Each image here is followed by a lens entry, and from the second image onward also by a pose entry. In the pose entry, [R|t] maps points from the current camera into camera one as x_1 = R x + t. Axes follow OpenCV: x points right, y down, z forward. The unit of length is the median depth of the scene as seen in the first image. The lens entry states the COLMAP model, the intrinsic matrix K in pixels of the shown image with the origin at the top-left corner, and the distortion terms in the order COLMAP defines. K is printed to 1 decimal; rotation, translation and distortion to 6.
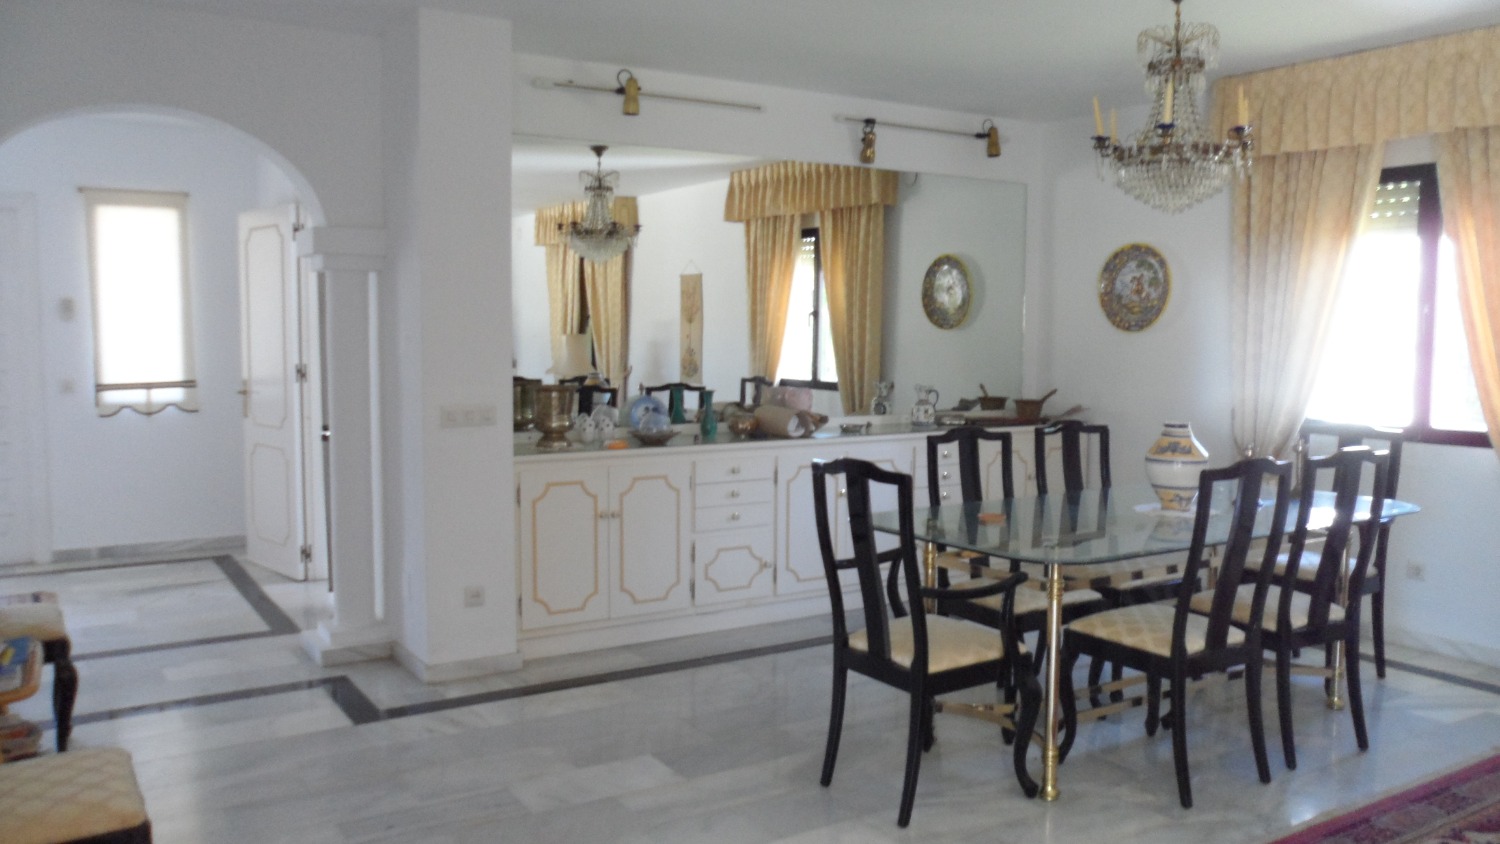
lens RADIAL K [[1171.7, 0, 734.8], [0, 1171.7, 419.9], [0, 0, 1]] dist [-0.066609, 0.063561]
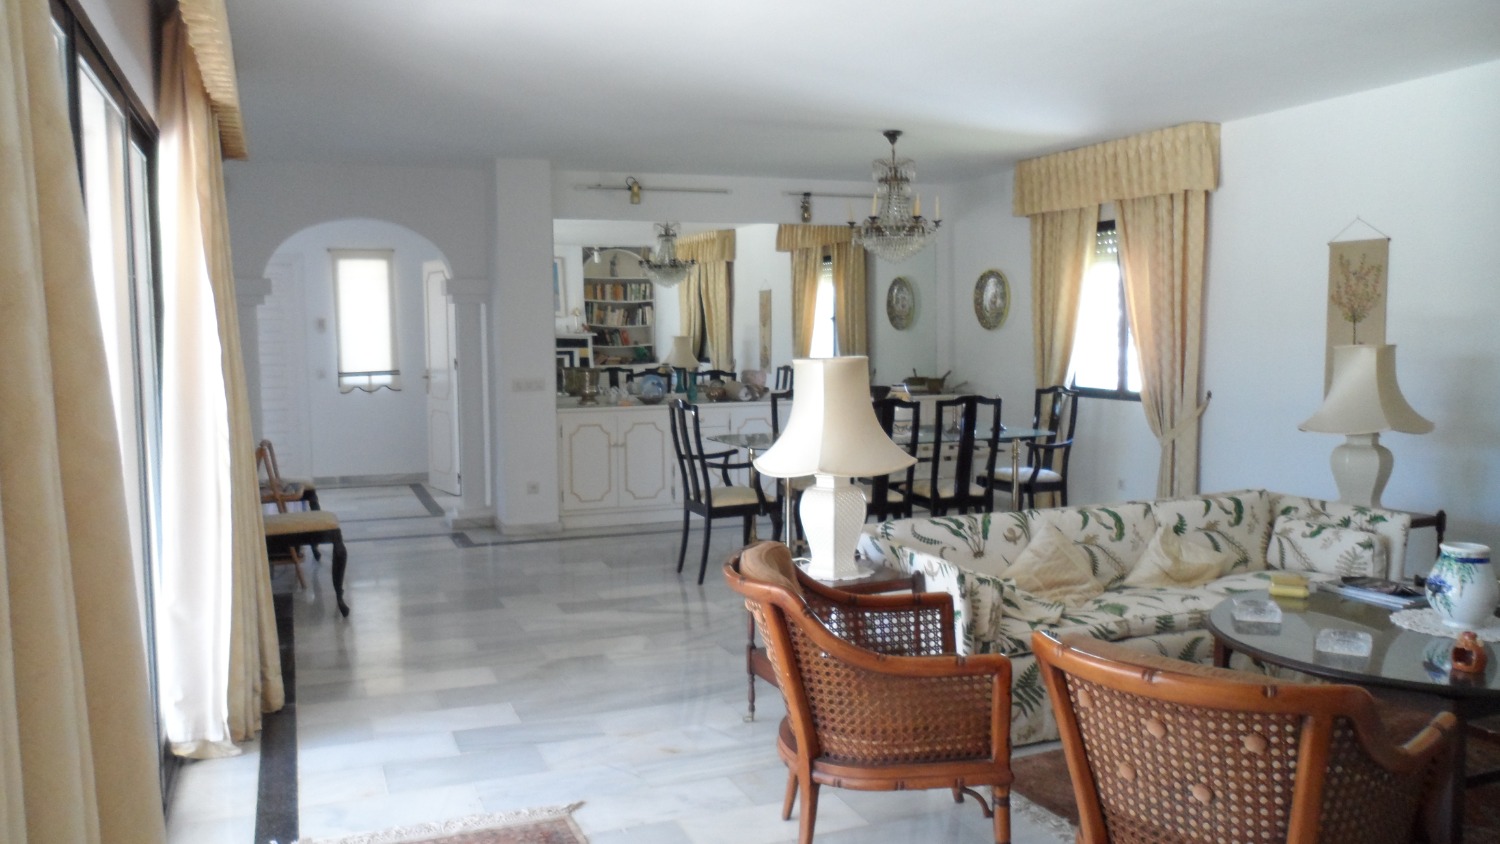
lens RADIAL K [[1171.7, 0, 752.1], [0, 1171.7, 432.1], [0, 0, 1]] dist [-0.066609, 0.063561]
pose [[0.983765, 0.001387, -0.179459, 0.340479], [0.000311, 0.999955, 0.009433, 0.041873], [0.179464, -0.009336, 0.983720, -0.546890]]
